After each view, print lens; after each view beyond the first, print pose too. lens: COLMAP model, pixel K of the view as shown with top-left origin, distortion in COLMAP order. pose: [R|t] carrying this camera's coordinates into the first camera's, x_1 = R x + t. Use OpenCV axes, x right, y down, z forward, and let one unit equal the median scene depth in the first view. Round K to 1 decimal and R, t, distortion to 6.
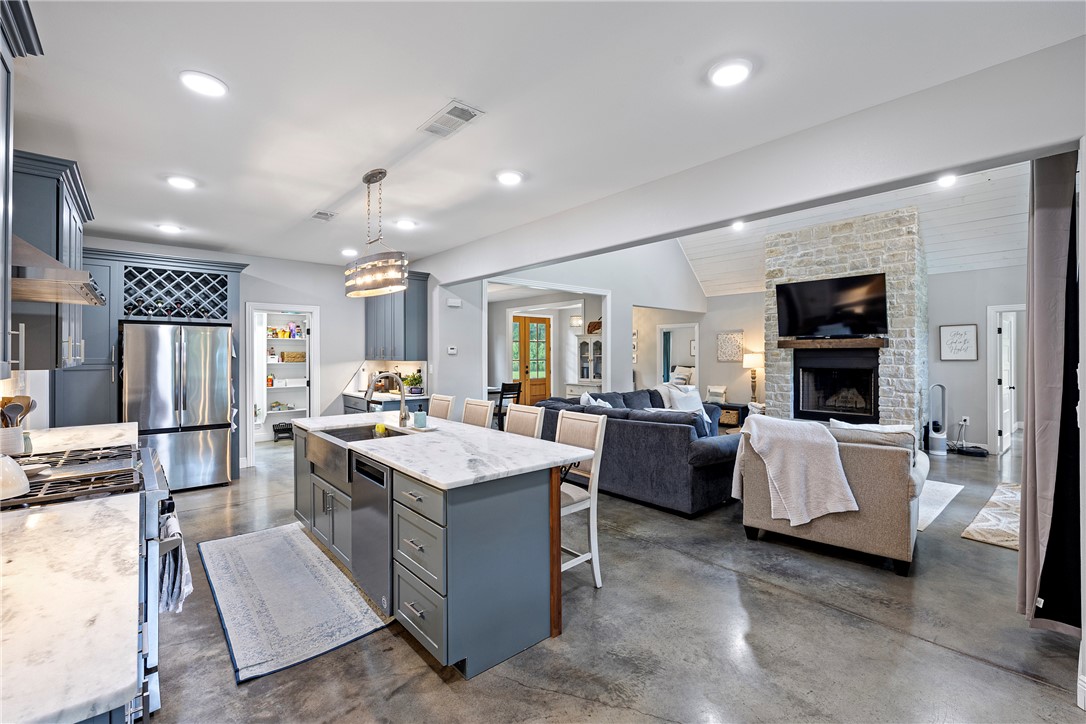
lens RADIAL K [[476.3, 0, 541.2], [0, 476.3, 354.3], [0, 0, 1]] dist [0.002443, 0.000335]
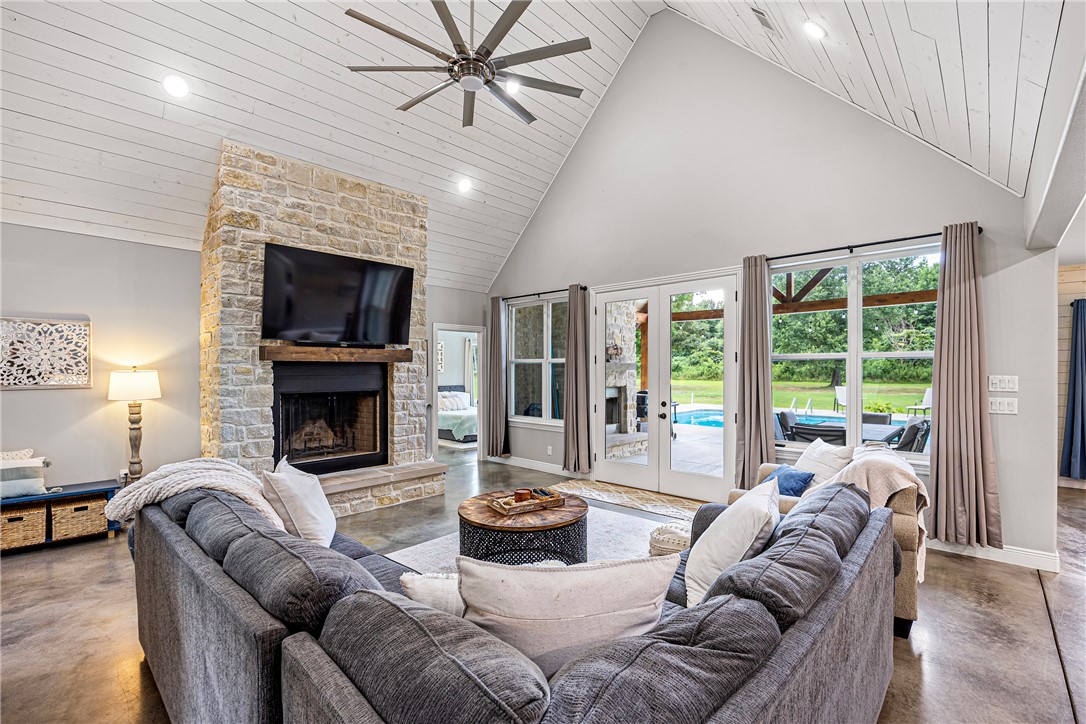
lens RADIAL K [[476.3, 0, 542.6], [0, 476.3, 367.0], [0, 0, 1]] dist [0.002443, 0.000335]
pose [[-0.089879, 0.006575, 0.995931, -0.076514], [-0.000029, 0.999978, -0.006604, -0.001152], [-0.995953, -0.000623, -0.089877, 0.761407]]
